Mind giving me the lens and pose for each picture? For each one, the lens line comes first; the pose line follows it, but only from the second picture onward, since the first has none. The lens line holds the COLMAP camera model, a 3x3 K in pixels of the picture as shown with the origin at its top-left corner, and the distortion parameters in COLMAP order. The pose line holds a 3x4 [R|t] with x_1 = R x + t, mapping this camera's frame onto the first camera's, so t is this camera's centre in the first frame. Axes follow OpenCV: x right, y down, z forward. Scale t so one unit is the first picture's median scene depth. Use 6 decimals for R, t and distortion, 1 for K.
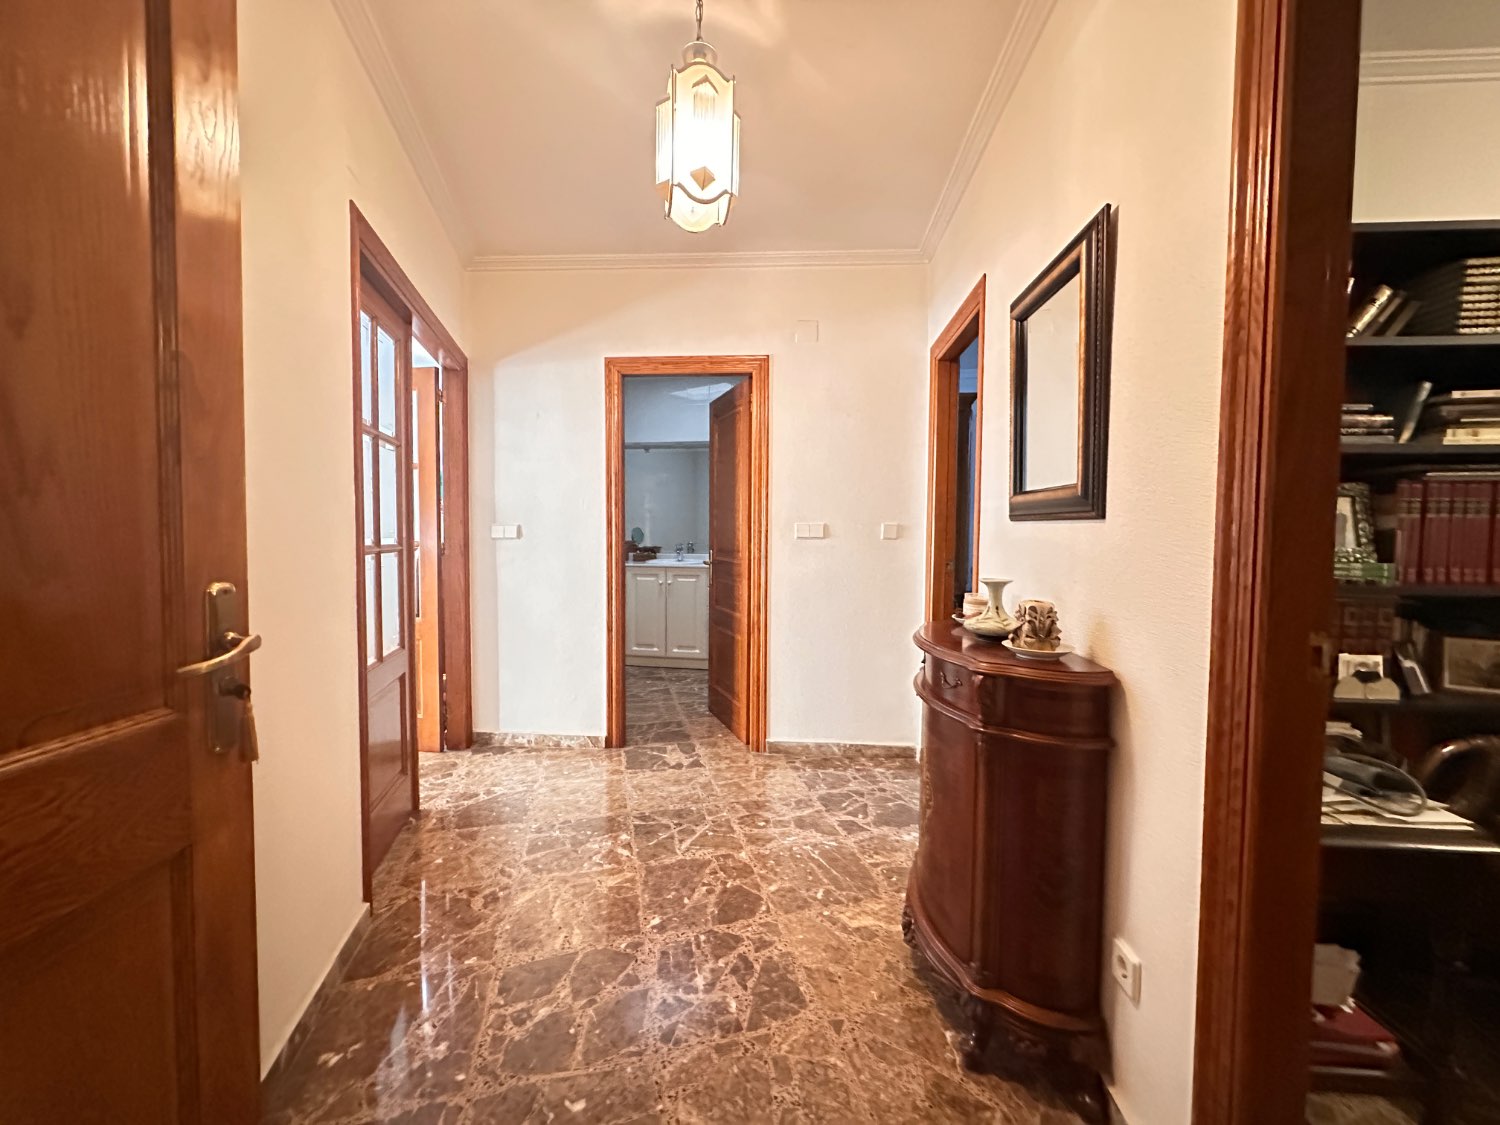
lens RADIAL K [[601.7, 0, 753.6], [0, 601.7, 574.9], [0, 0, 1]] dist [-0.004011, 0.000740]
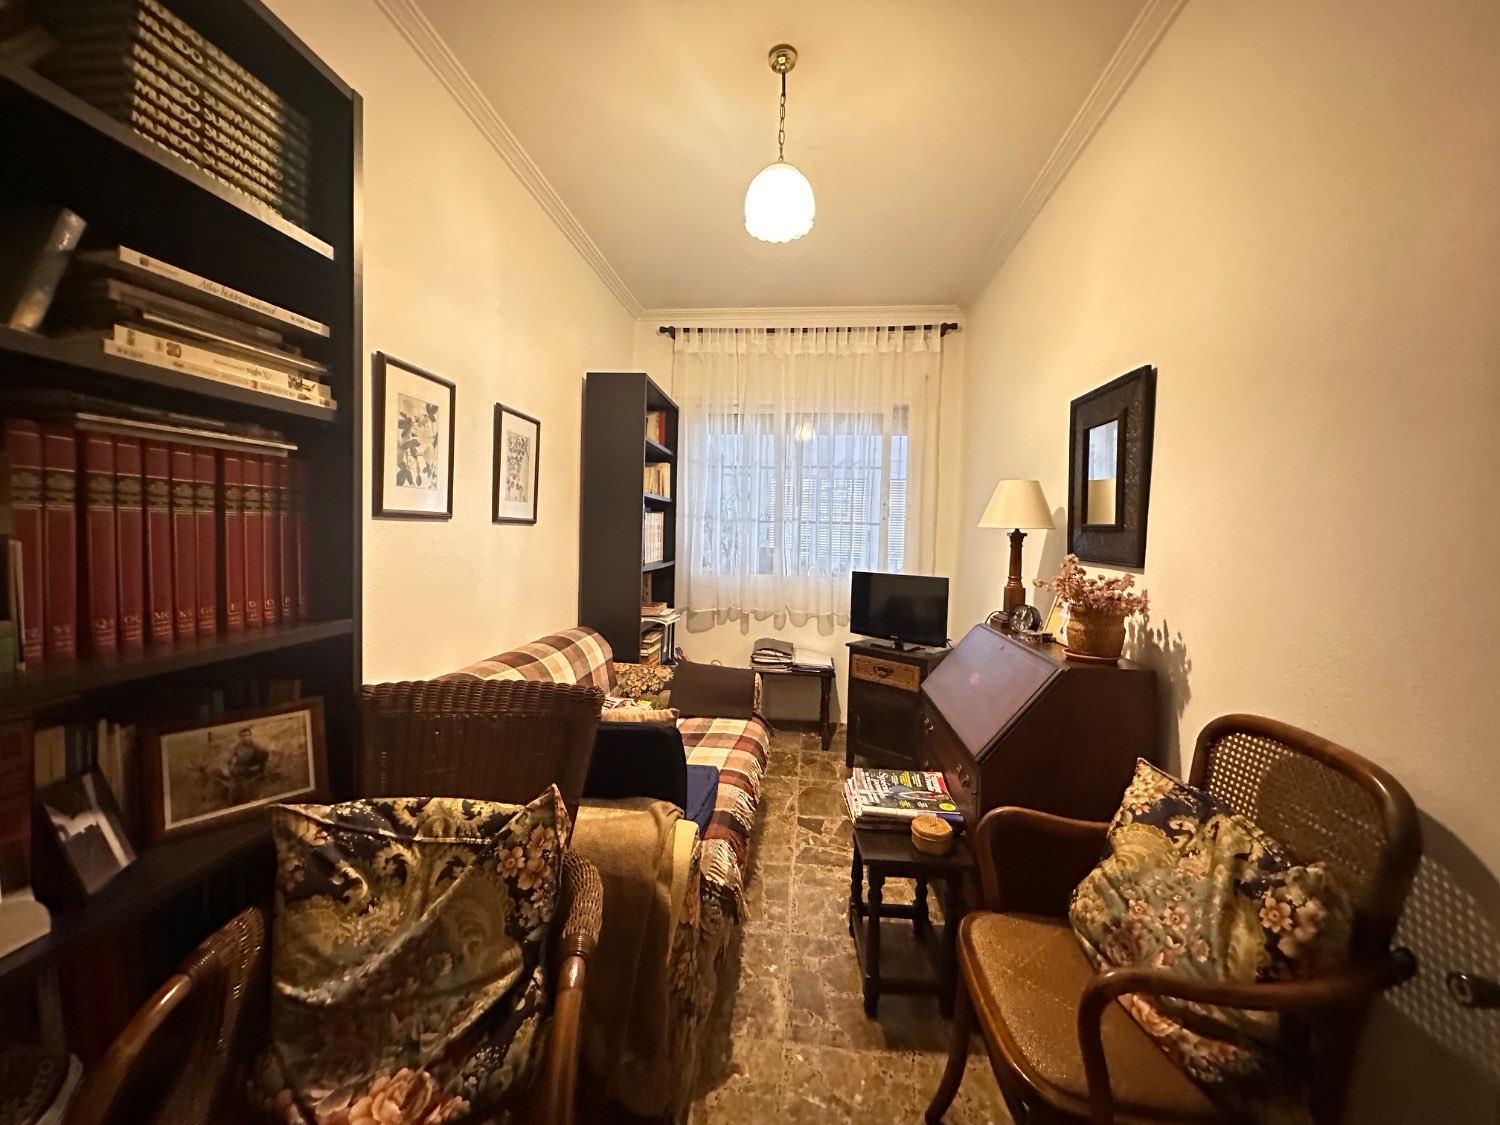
lens RADIAL K [[601.7, 0, 758.1], [0, 601.7, 561.5], [0, 0, 1]] dist [-0.004011, 0.000740]
pose [[0.016603, -0.051325, 0.998544, 0.666597], [0.018803, 0.998521, 0.051012, -0.070734], [-0.999685, 0.017928, 0.017544, 0.477293]]
